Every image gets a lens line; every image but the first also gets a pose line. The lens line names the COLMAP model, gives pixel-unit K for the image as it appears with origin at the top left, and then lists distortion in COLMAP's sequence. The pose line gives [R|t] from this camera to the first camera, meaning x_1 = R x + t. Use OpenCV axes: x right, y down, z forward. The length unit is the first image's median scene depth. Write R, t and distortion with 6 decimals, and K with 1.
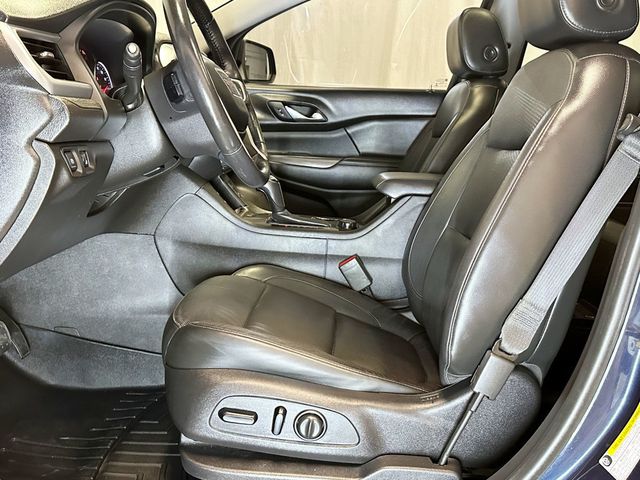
lens RADIAL K [[610.5, 0, 320.0], [0, 610.5, 240.0], [0, 0, 1]] dist [0.202881, -0.485627]
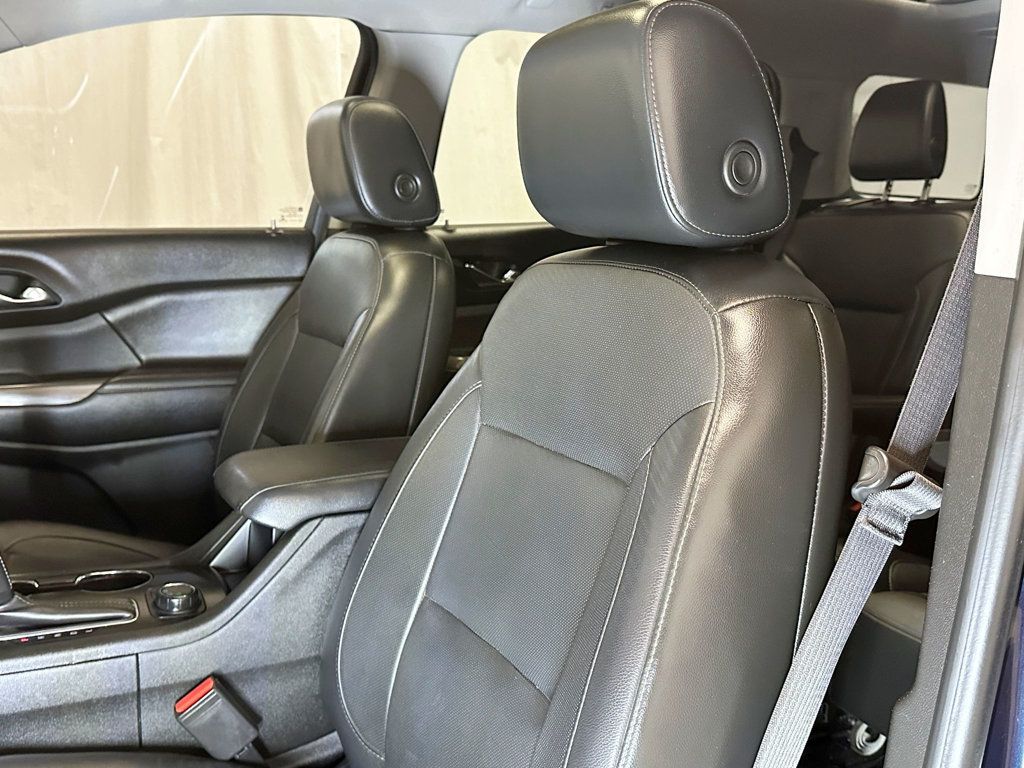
lens RADIAL K [[976.8, 0, 512.0], [0, 976.8, 384.0], [0, 0, 1]] dist [0.202881, -0.485627]
pose [[0.884836, -0.111684, 0.452318, -0.033332], [0.107756, 0.993577, 0.034533, -0.122507], [-0.453270, 0.018184, 0.891188, 0.180341]]
